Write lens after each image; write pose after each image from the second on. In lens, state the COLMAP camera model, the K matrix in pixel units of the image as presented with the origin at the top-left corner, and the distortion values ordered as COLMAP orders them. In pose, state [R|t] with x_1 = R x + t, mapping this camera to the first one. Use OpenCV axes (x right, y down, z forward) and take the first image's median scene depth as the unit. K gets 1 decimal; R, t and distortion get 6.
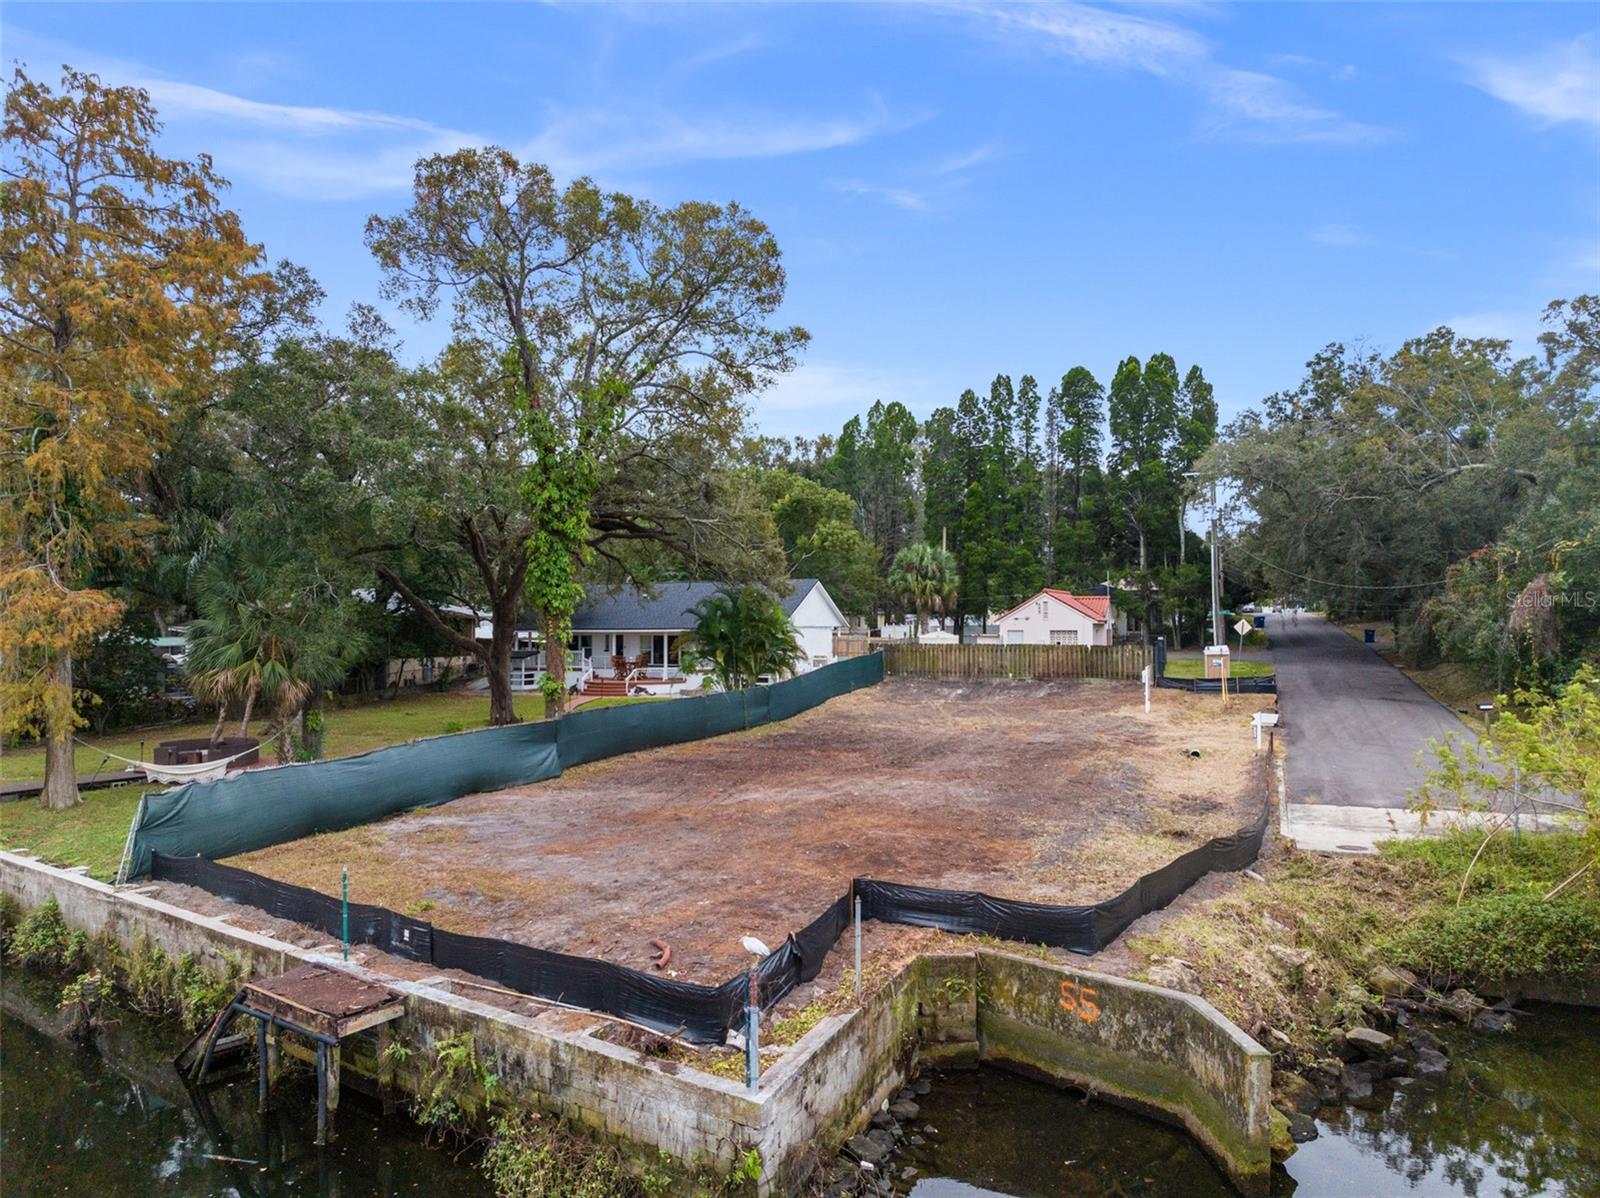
lens RADIAL K [[1110.8, 0, 800.7], [0, 1110.8, 606.8], [0, 0, 1]] dist [-0.066341, 0.031192]
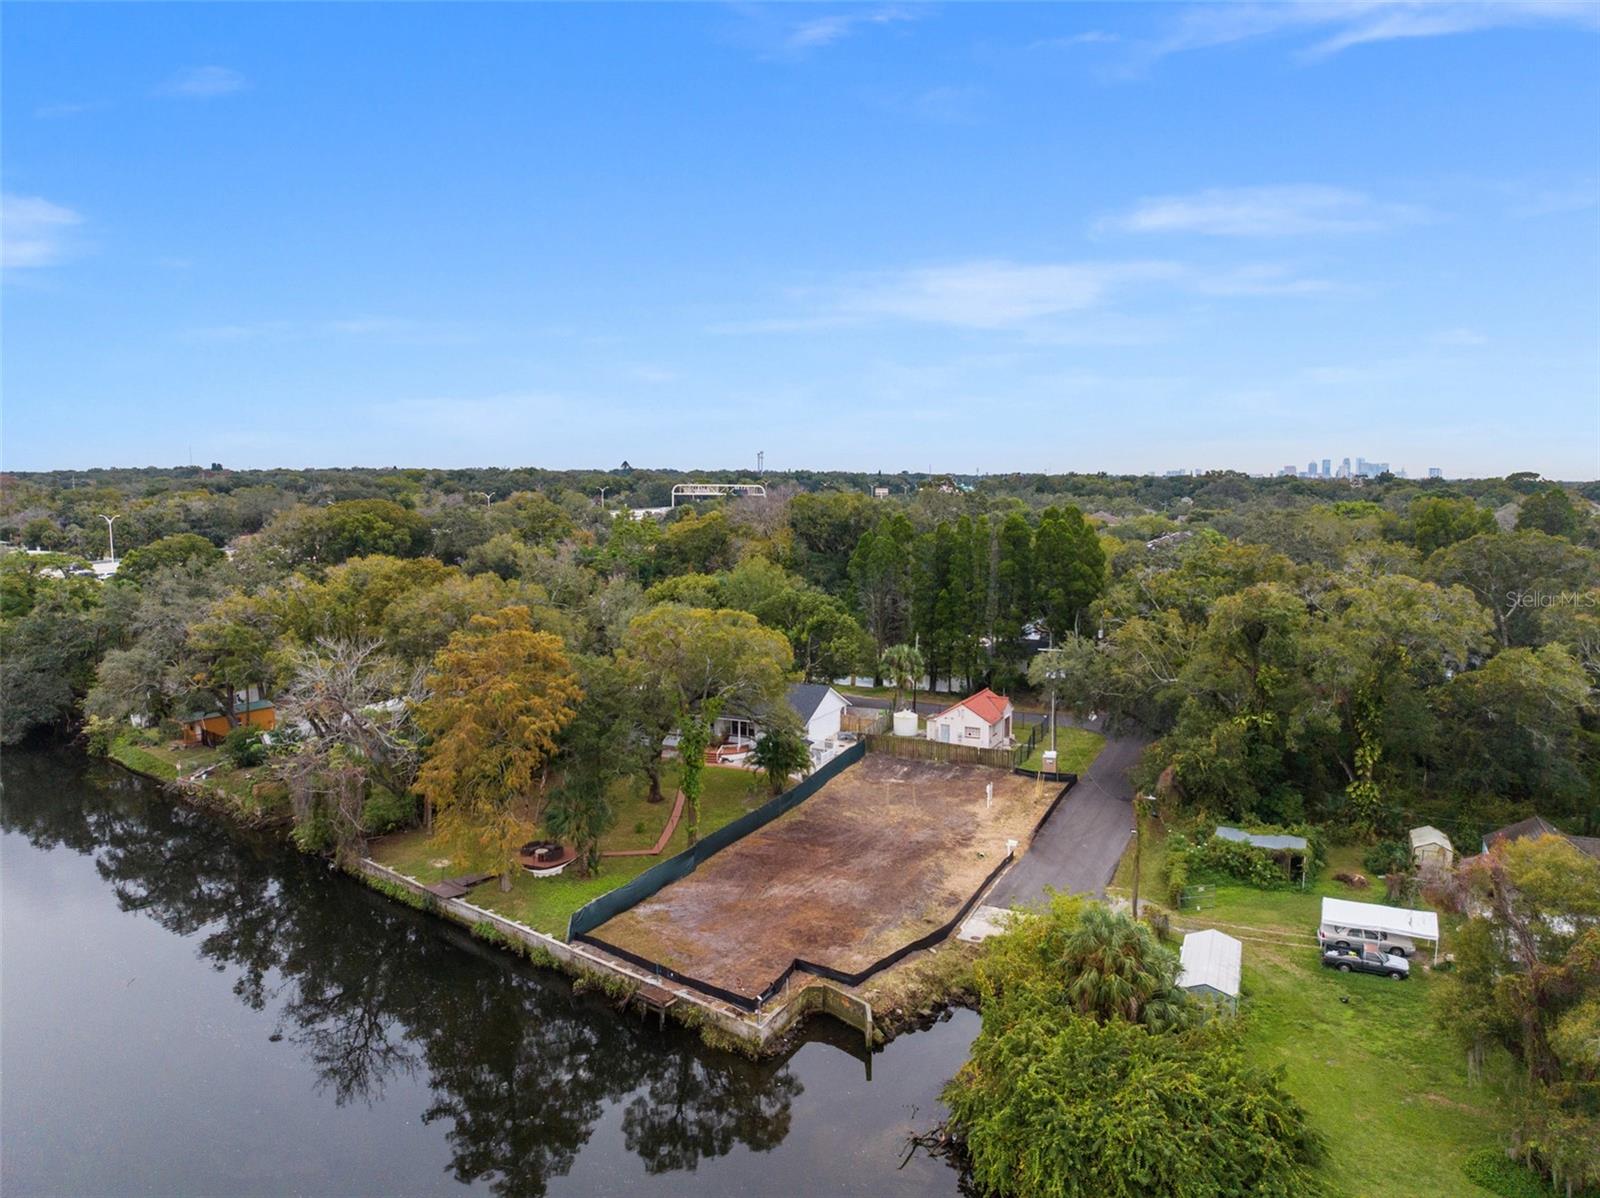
lens RADIAL K [[1121.9, 0, 804.0], [0, 1121.9, 601.4], [0, 0, 1]] dist [-0.043120, 0.003478]
pose [[0.998049, 0.016944, -0.060096, 0.300354], [-0.008923, 0.991300, 0.131317, -1.484168], [0.061798, -0.130525, 0.989517, -2.600768]]
